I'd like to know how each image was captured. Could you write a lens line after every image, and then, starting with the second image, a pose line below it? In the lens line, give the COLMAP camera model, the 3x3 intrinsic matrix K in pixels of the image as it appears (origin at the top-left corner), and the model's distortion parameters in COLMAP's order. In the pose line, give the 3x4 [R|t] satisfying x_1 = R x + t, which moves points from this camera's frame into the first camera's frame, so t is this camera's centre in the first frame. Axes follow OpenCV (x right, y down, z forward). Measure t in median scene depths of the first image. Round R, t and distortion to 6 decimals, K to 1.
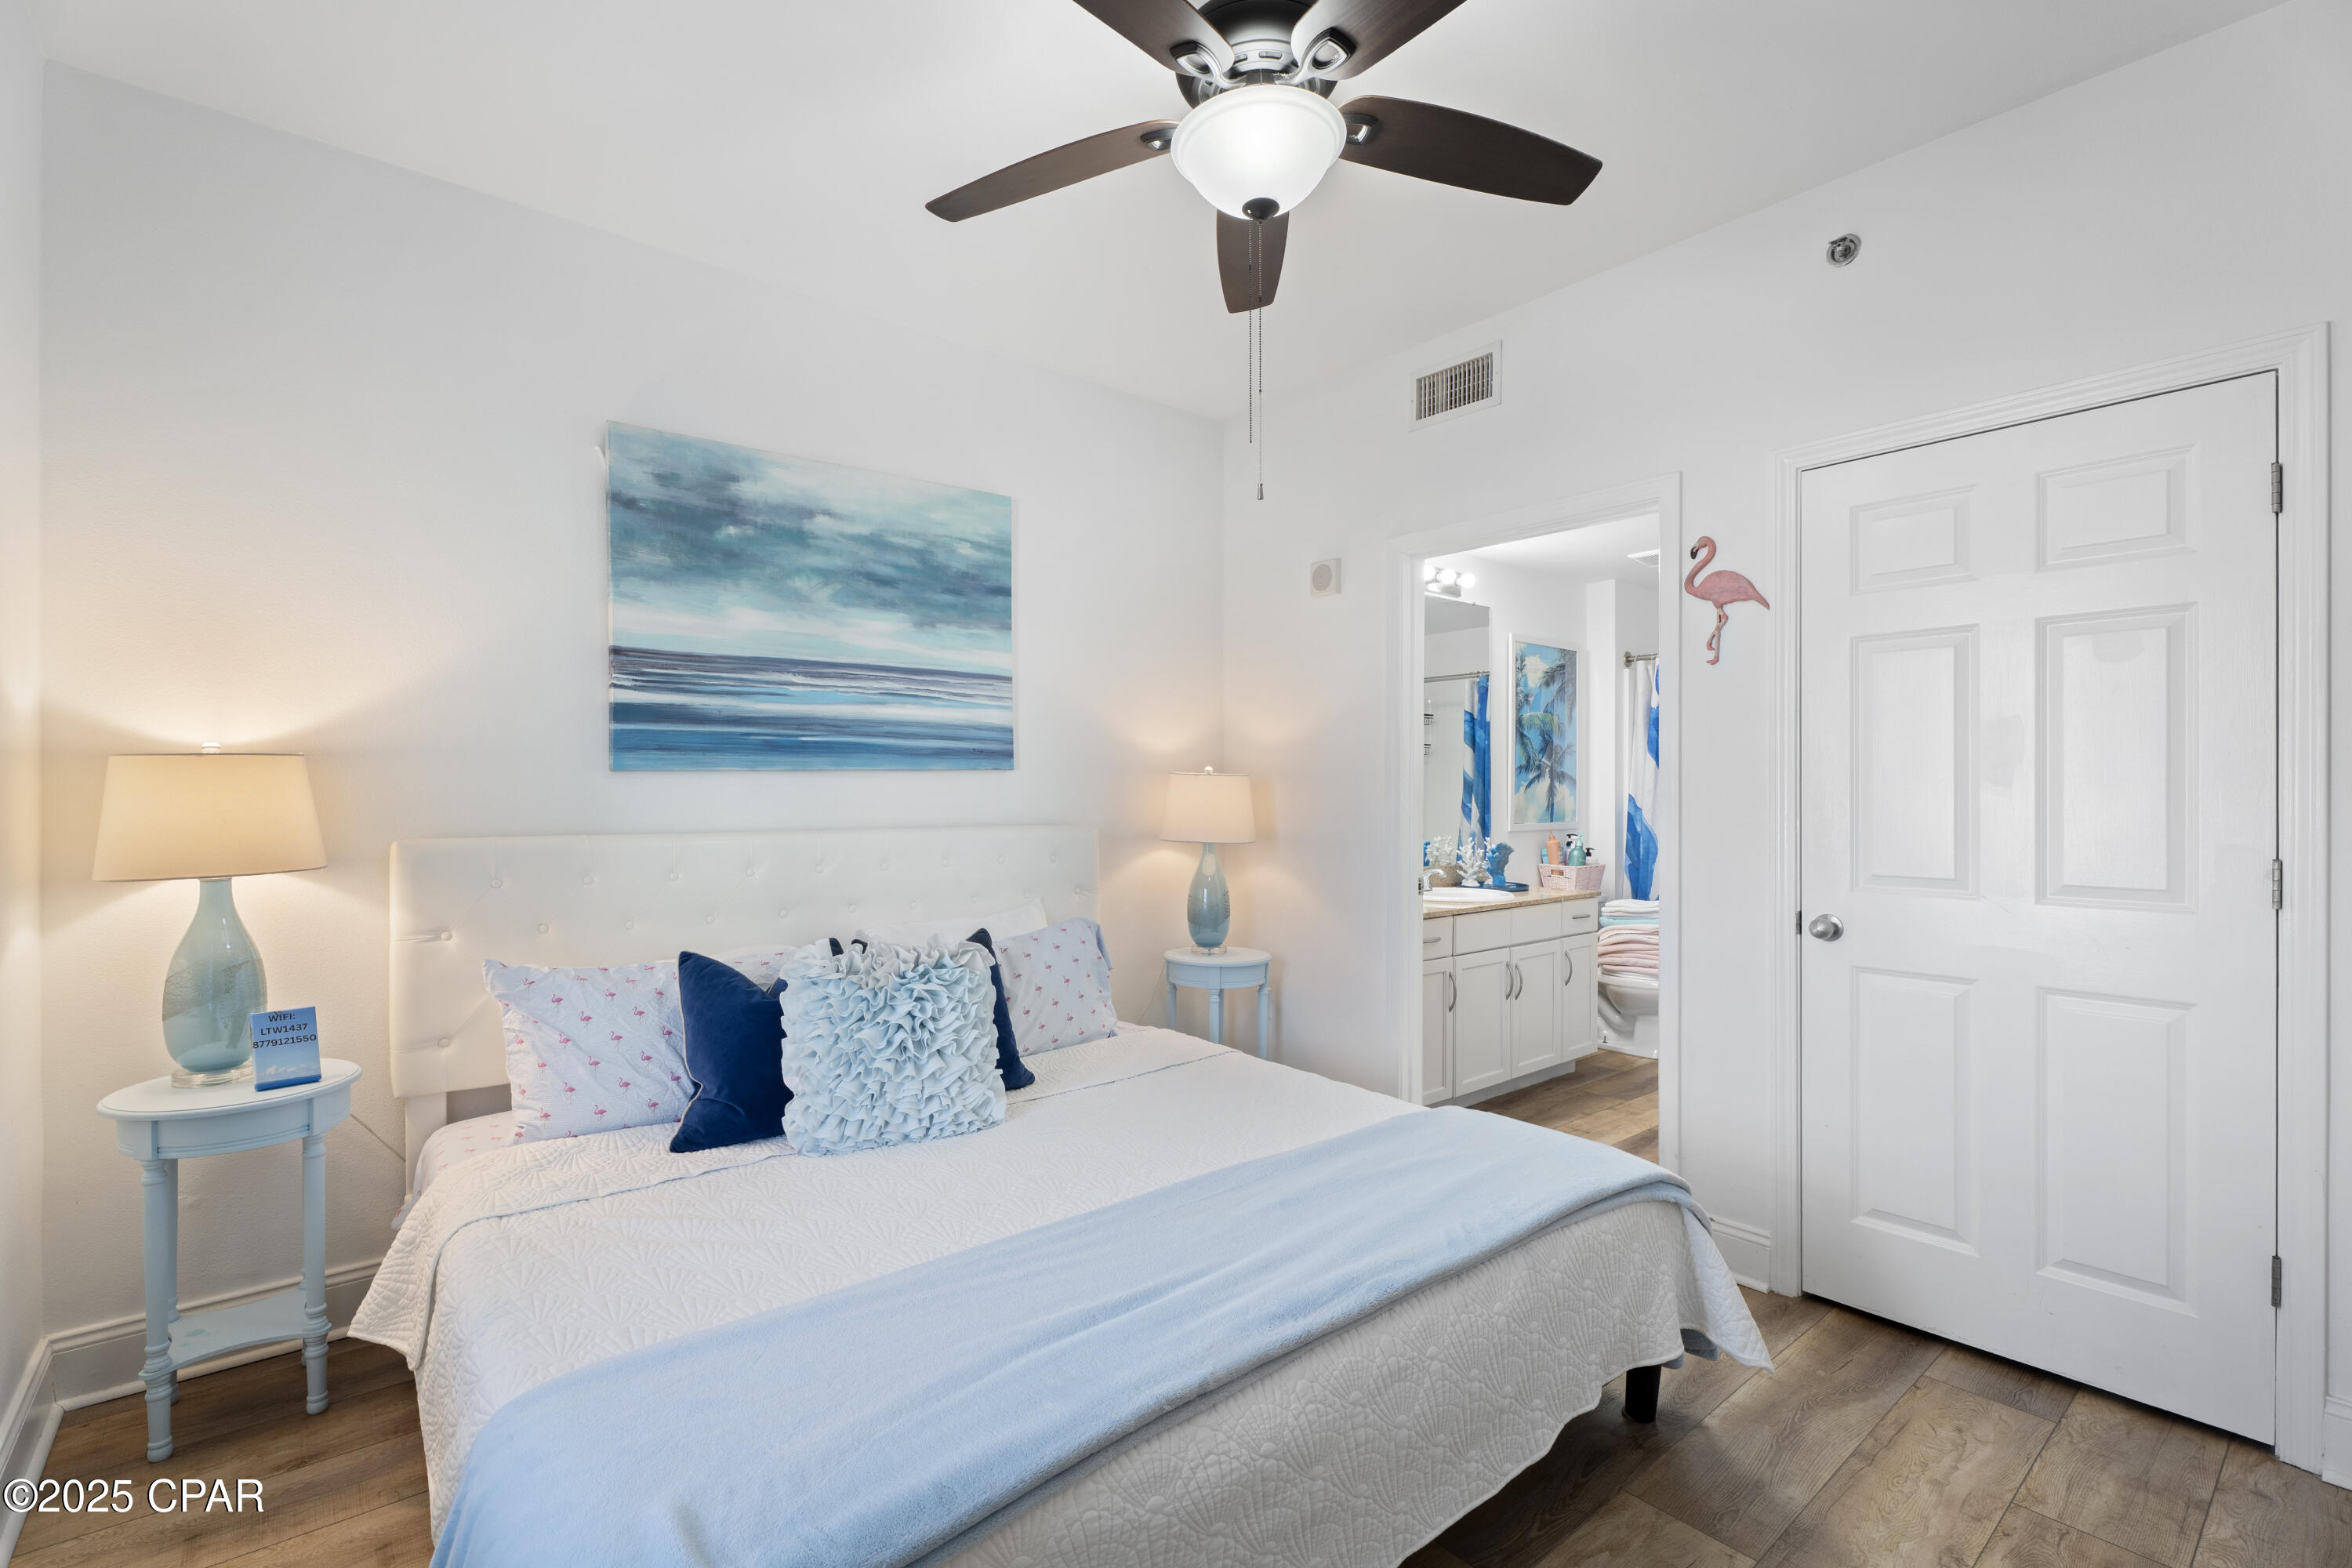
lens RADIAL K [[1055.7, 0, 1179.1], [0, 1055.7, 798.8], [0, 0, 1]] dist [0.000233, 0.002067]
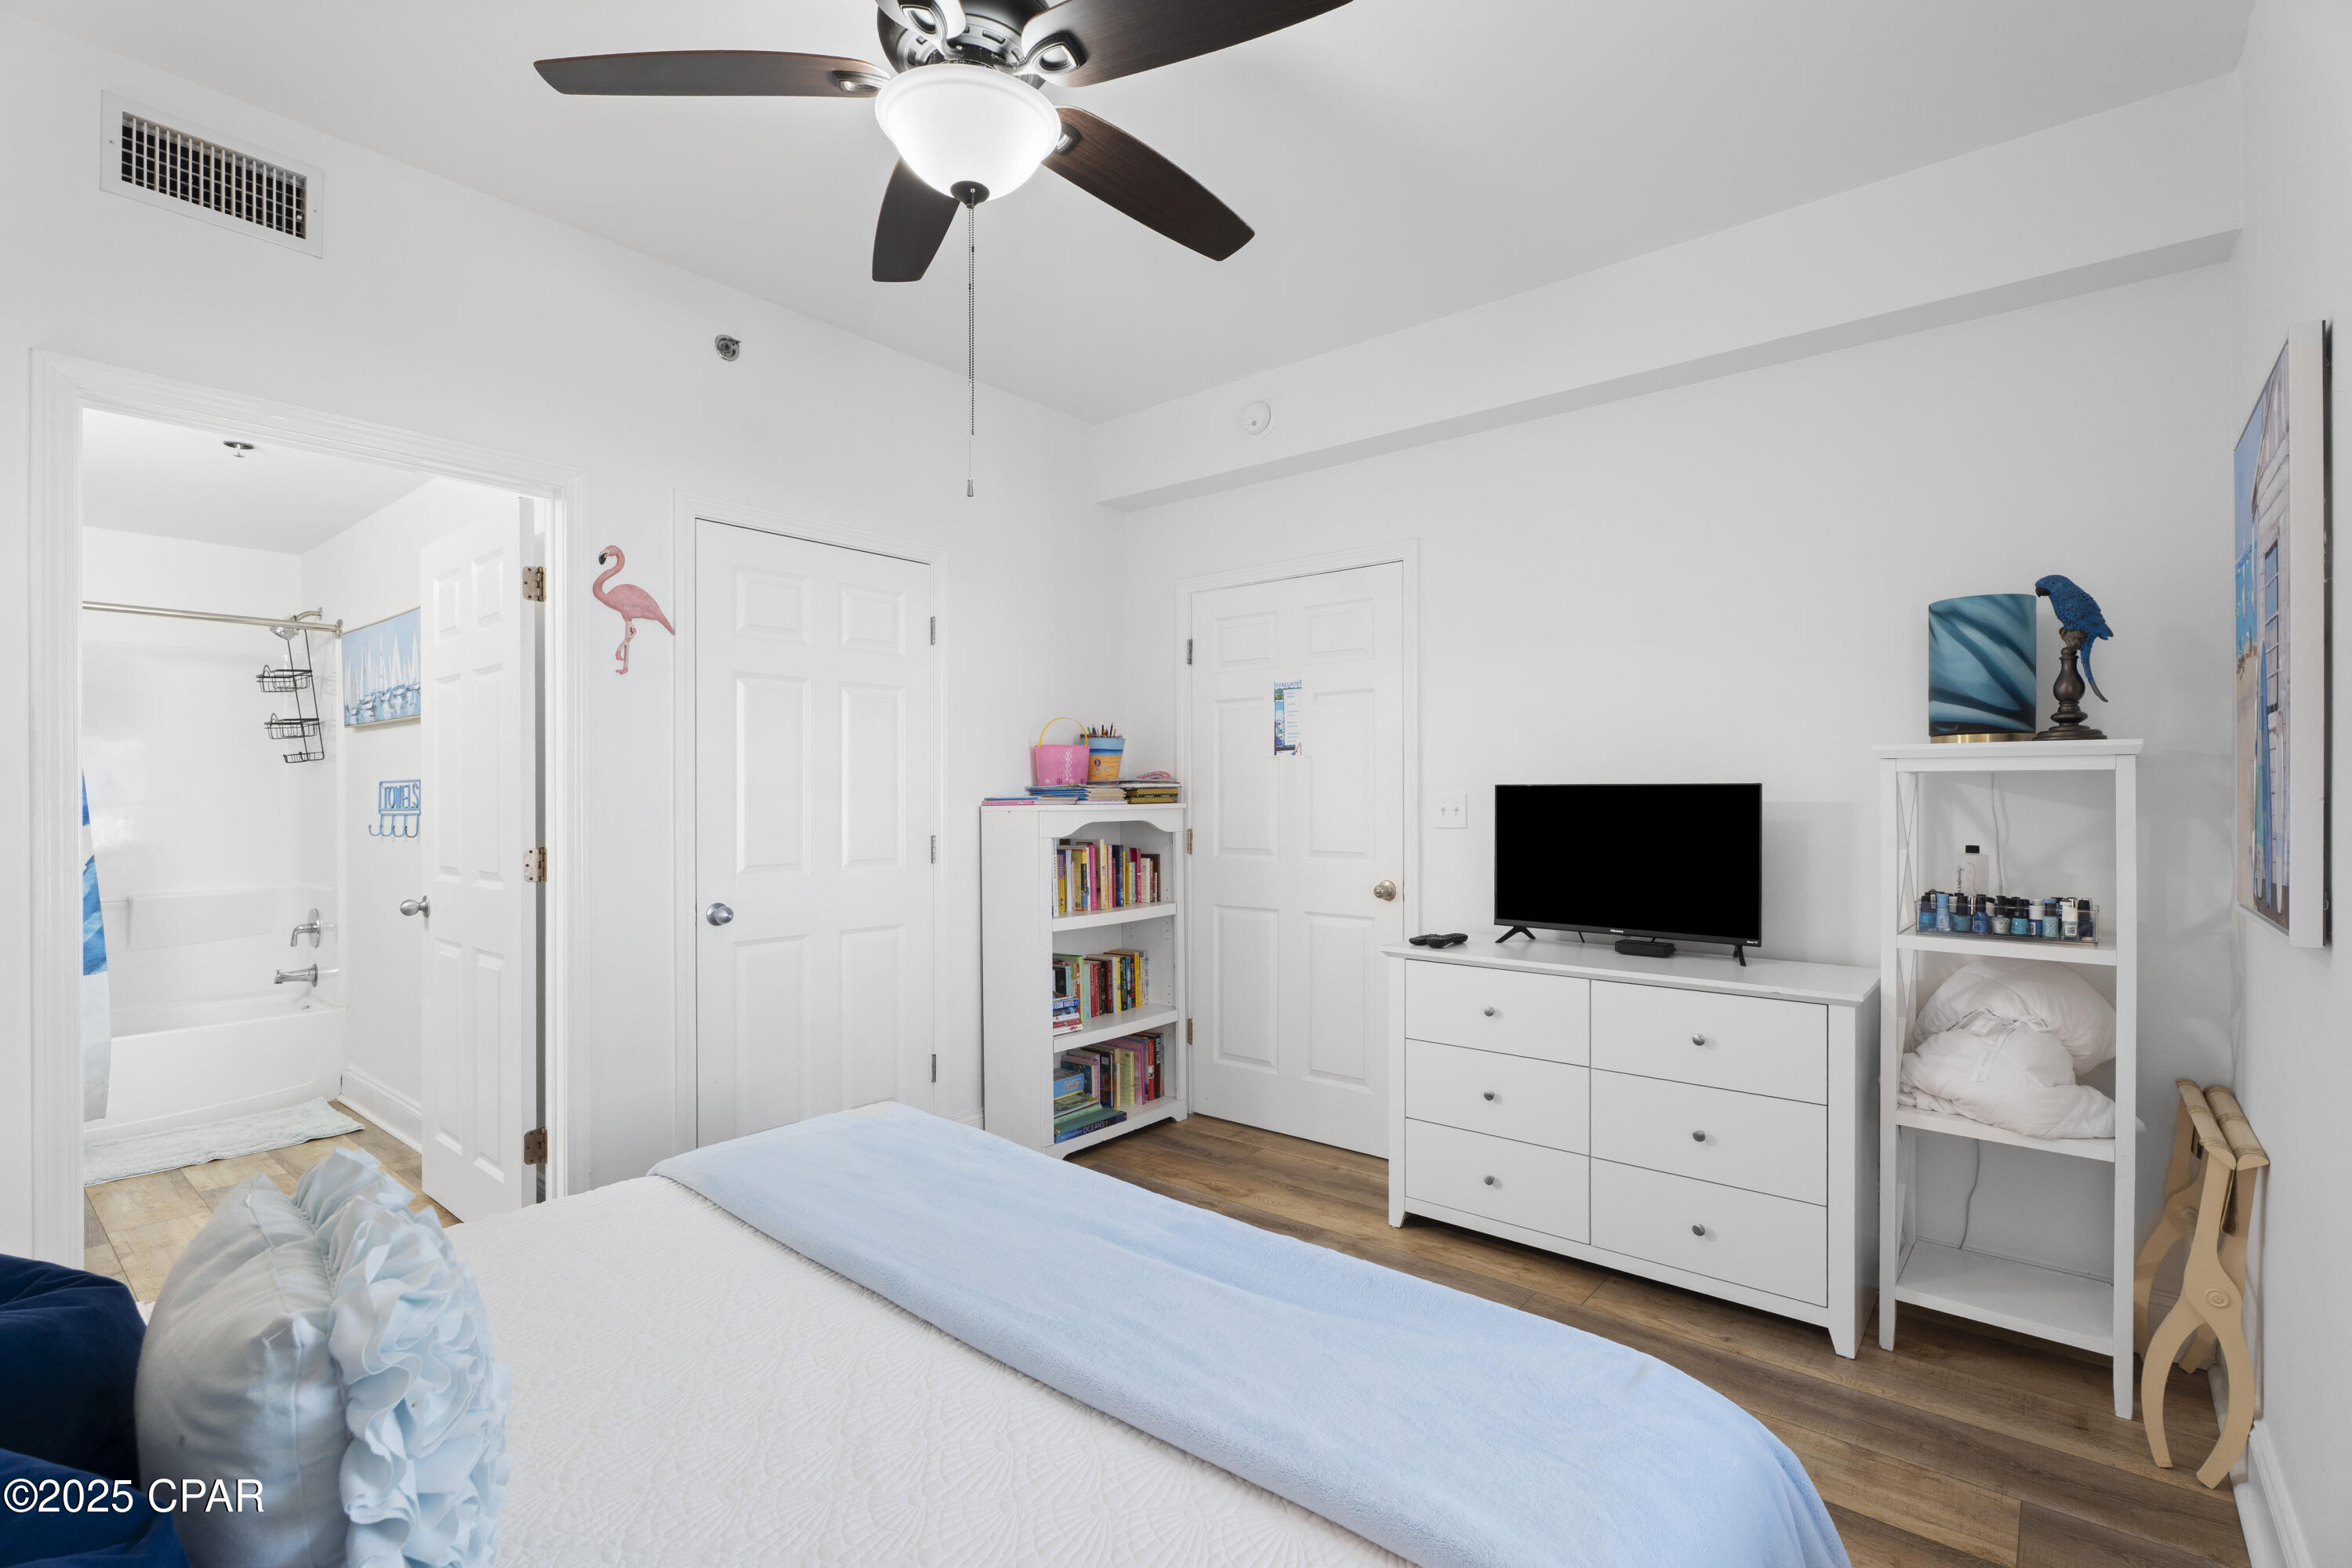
lens RADIAL K [[1055.7, 0, 1180.2], [0, 1055.7, 791.9], [0, 0, 1]] dist [0.000233, 0.002067]
pose [[-0.171870, -0.000986, 0.985119, -0.309177], [0.011066, 0.999934, 0.002932, -0.005840], [-0.985057, 0.011405, -0.171848, 0.340211]]
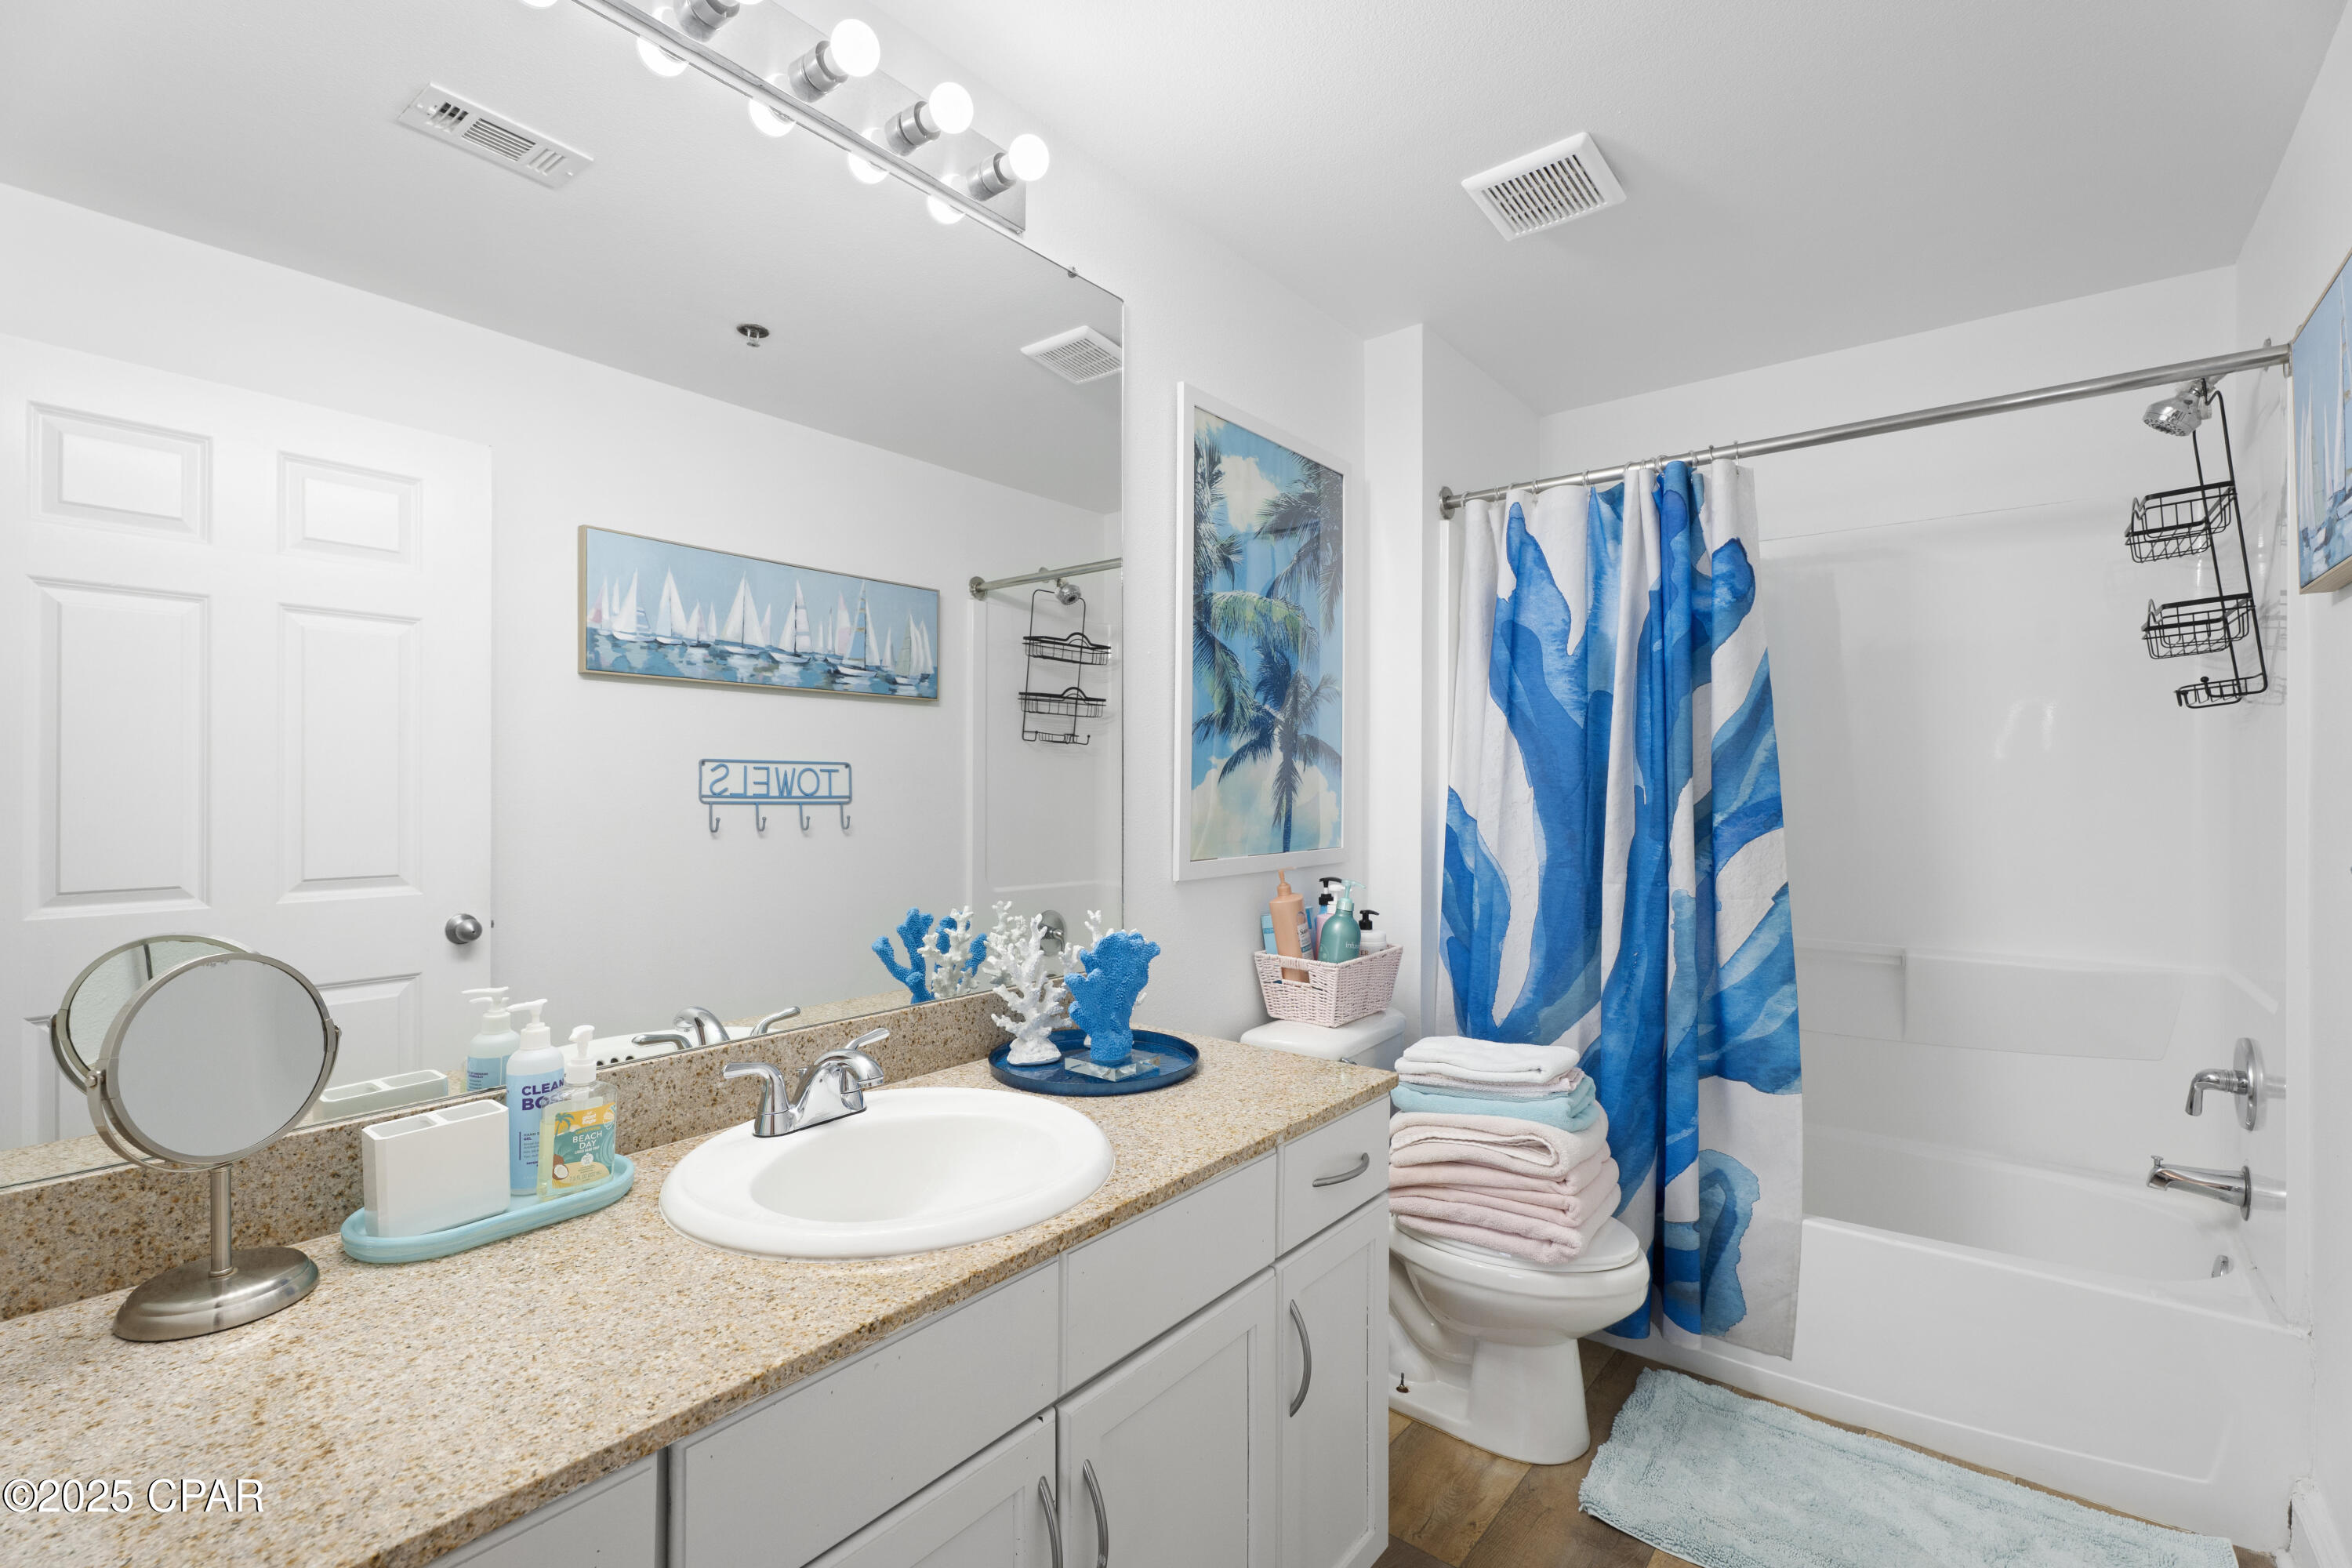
lens RADIAL K [[1055.7, 0, 1171.2], [0, 1055.7, 787.2], [0, 0, 1]] dist [0.000233, 0.002067]
pose [[0.983537, 0.002147, 0.180697, 0.233470], [-0.001623, 0.999994, -0.003044, -0.003256], [-0.180702, 0.002701, 0.983534, 0.595676]]
